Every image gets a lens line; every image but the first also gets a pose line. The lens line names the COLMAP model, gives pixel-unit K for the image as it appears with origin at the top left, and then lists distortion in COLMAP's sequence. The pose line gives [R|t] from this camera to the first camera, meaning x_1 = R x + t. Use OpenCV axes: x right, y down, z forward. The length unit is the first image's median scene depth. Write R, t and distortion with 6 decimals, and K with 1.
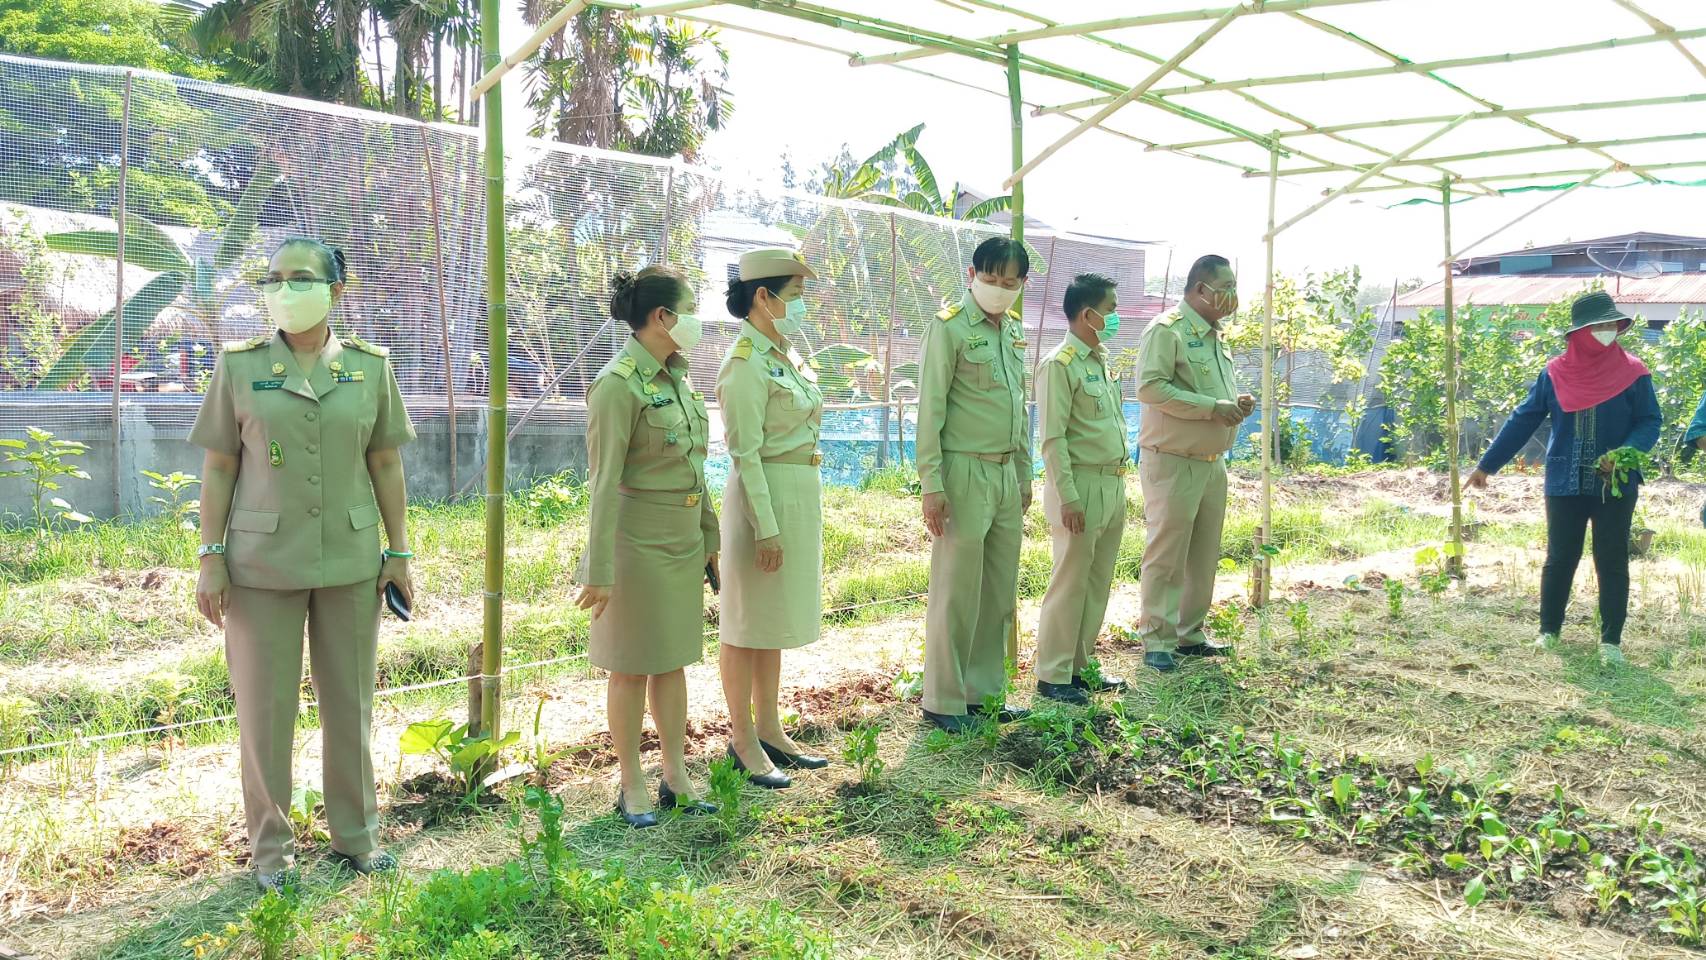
lens RADIAL K [[1402.0, 0, 848.5], [0, 1402.0, 478.8], [0, 0, 1]] dist [0.026918, -0.069109]
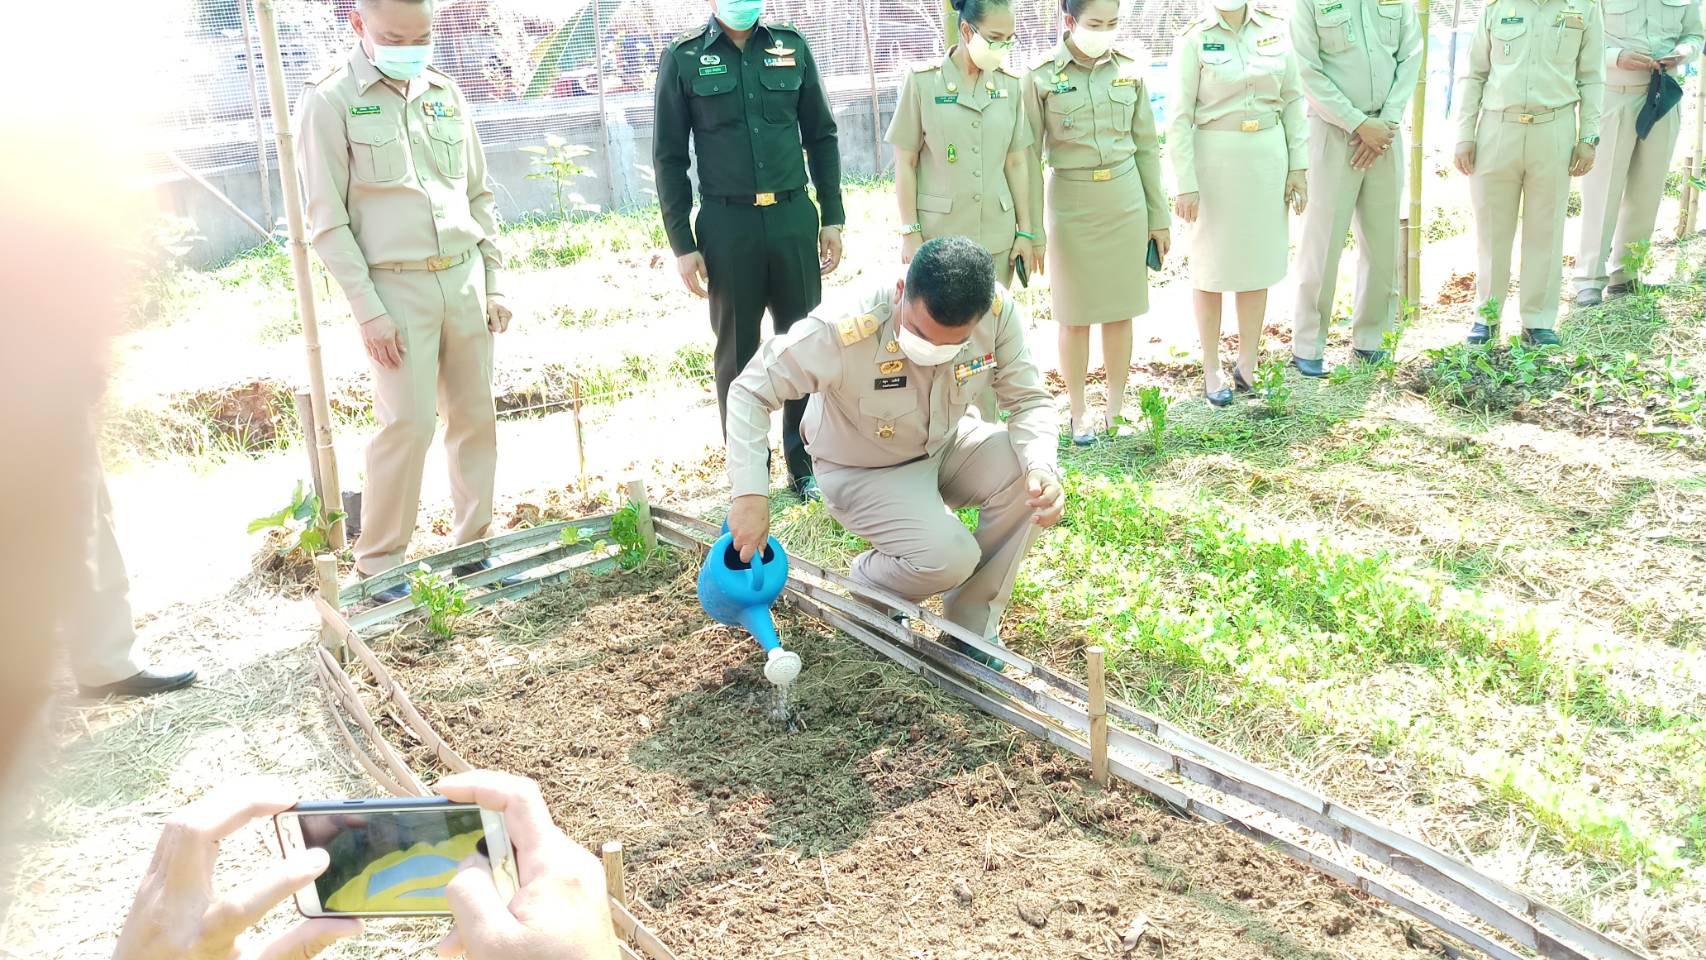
lens RADIAL K [[1402.0, 0, 860.1], [0, 1402.0, 482.4], [0, 0, 1]] dist [0.026918, -0.069109]
pose [[0.964124, 0.000349, -0.265451, -0.008659], [0.064083, 0.970116, 0.234027, -0.020036], [0.257600, -0.242642, 0.935290, -0.201574]]
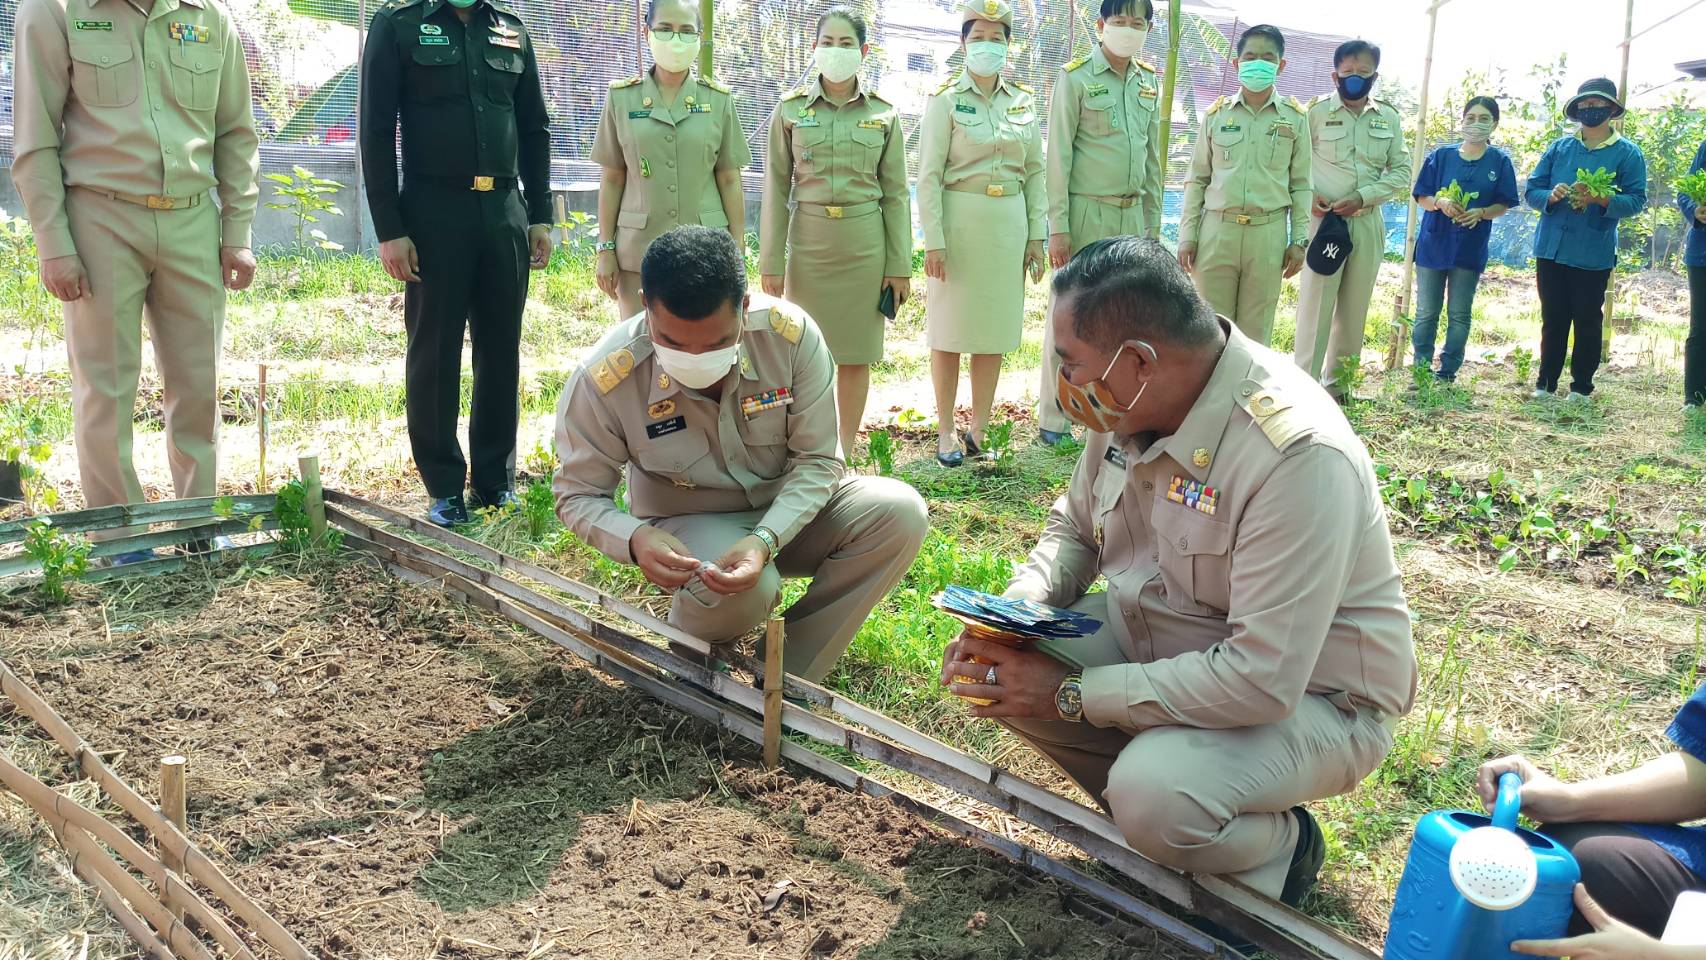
lens RADIAL K [[1402.0, 0, 853.9], [0, 1402.0, 482.1], [0, 0, 1]] dist [0.026918, -0.069109]
pose [[0.992380, 0.050759, -0.112278, 0.022411], [-0.034514, 0.989241, 0.142169, 0.062370], [0.118287, -0.137210, 0.983454, -0.173892]]
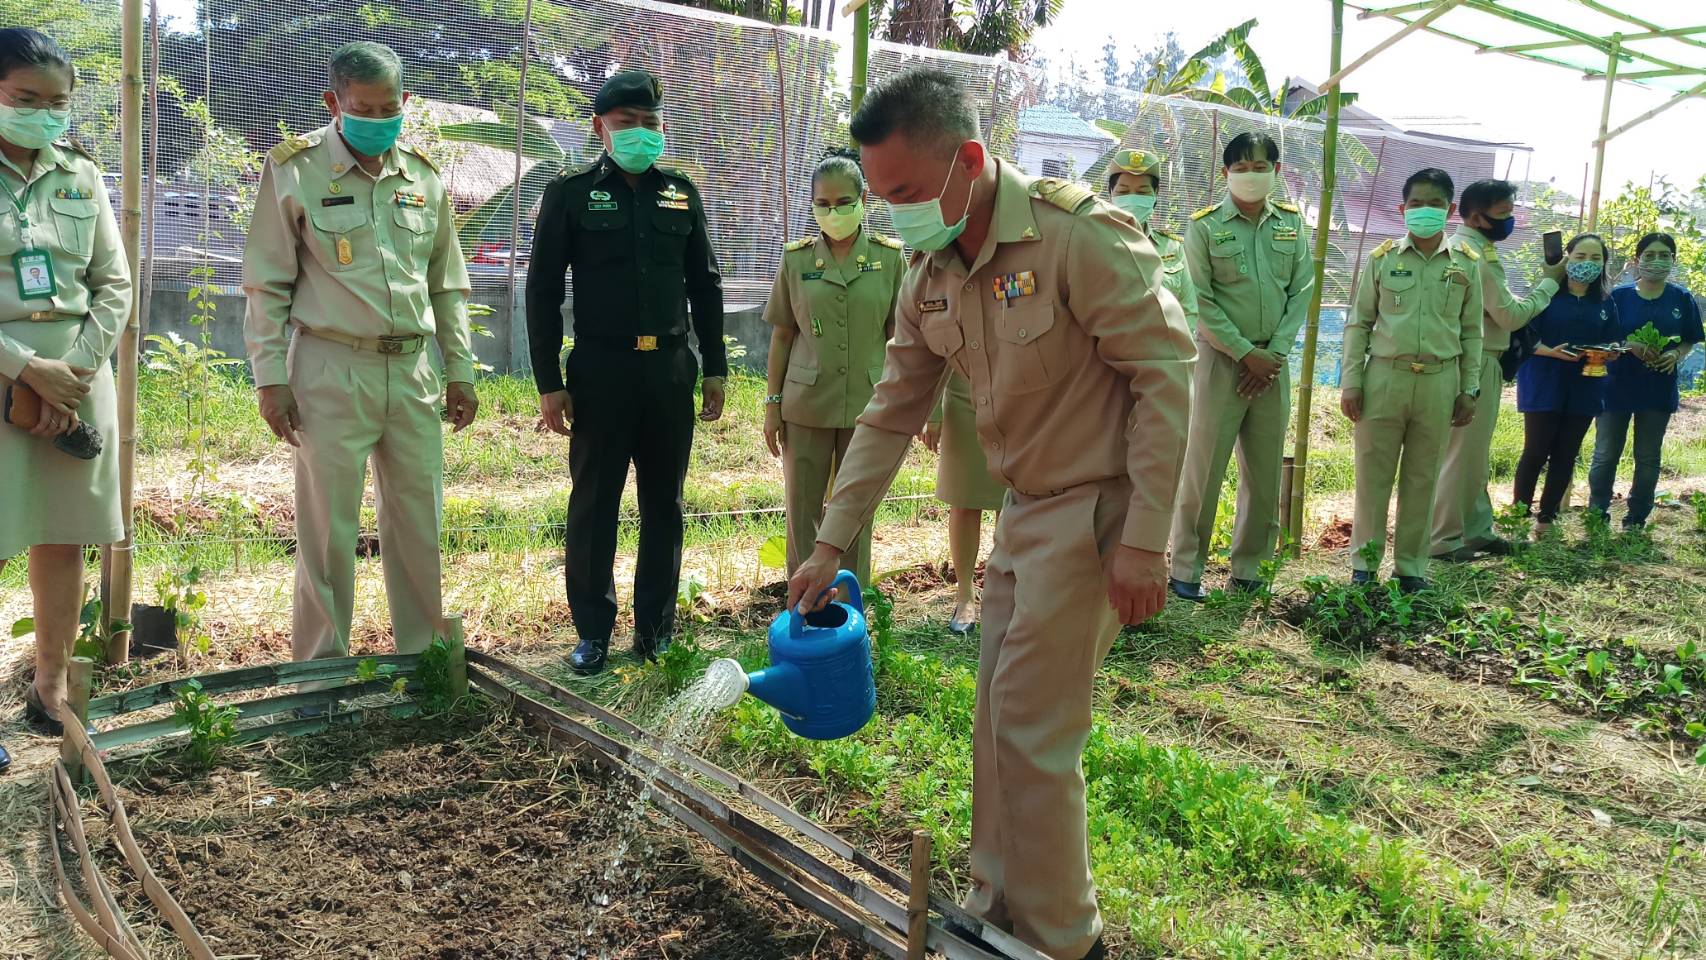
lens RADIAL K [[1402.0, 0, 855.8], [0, 1402.0, 477.4], [0, 0, 1]] dist [0.026918, -0.069109]
pose [[0.977071, 0.061916, -0.203714, 0.006153], [-0.047332, 0.996006, 0.075702, 0.022442], [0.207588, -0.064324, 0.976099, -0.150172]]
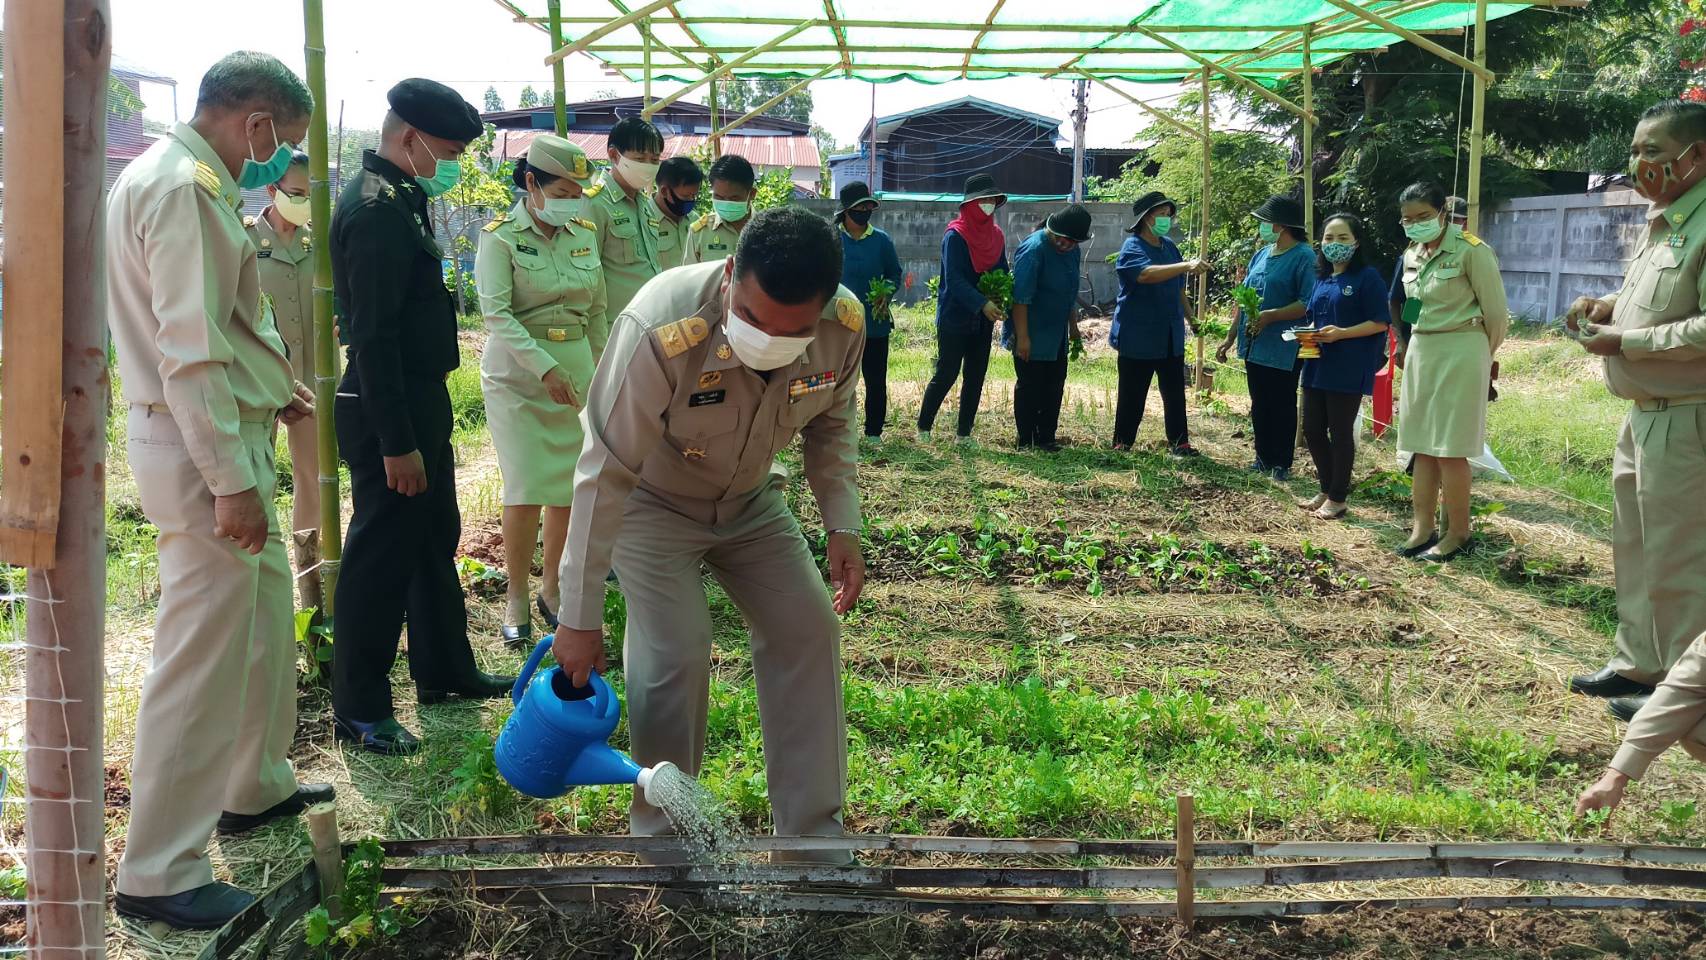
lens RADIAL K [[1402.0, 0, 851.1], [0, 1402.0, 471.2], [0, 0, 1]] dist [0.026918, -0.069109]
pose [[0.765346, -0.115241, 0.633218, -0.558394], [0.050006, 0.991513, 0.120007, -0.023016], [-0.641673, -0.060183, 0.764614, 0.008654]]
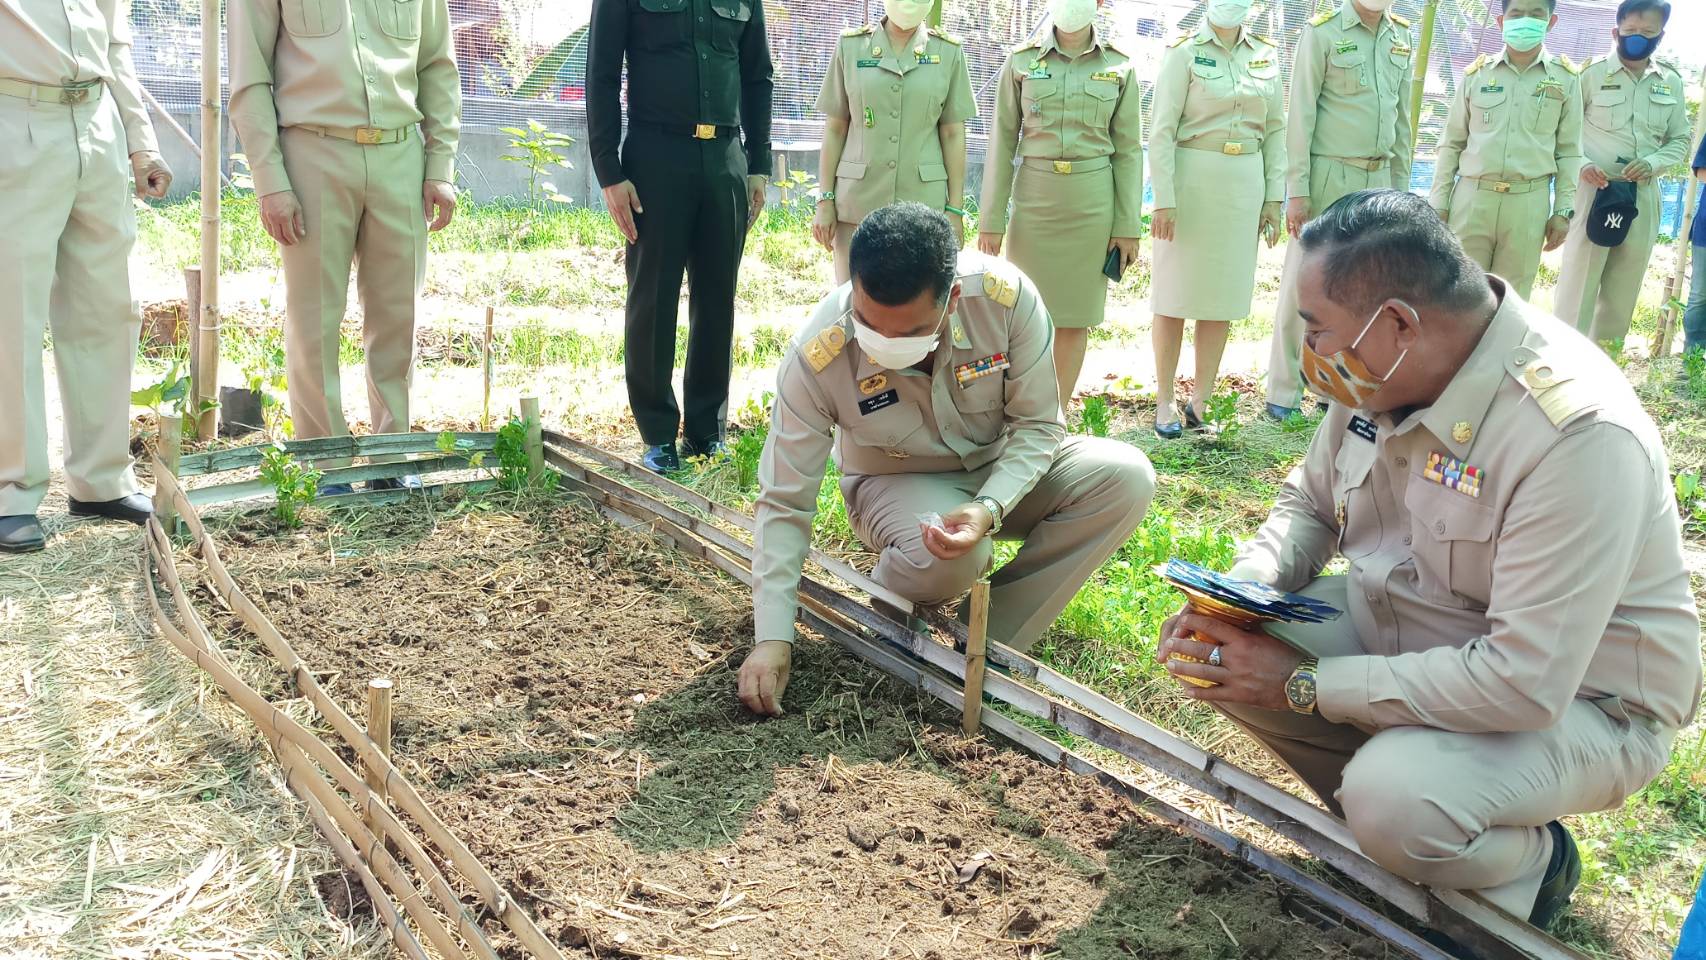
lens RADIAL K [[1402.0, 0, 858.8], [0, 1402.0, 478.7], [0, 0, 1]] dist [0.026918, -0.069109]
pose [[0.963187, 0.100731, -0.249249, 0.015135], [-0.059555, 0.984062, 0.167556, 0.071415], [0.262154, -0.146544, 0.953834, -0.153277]]
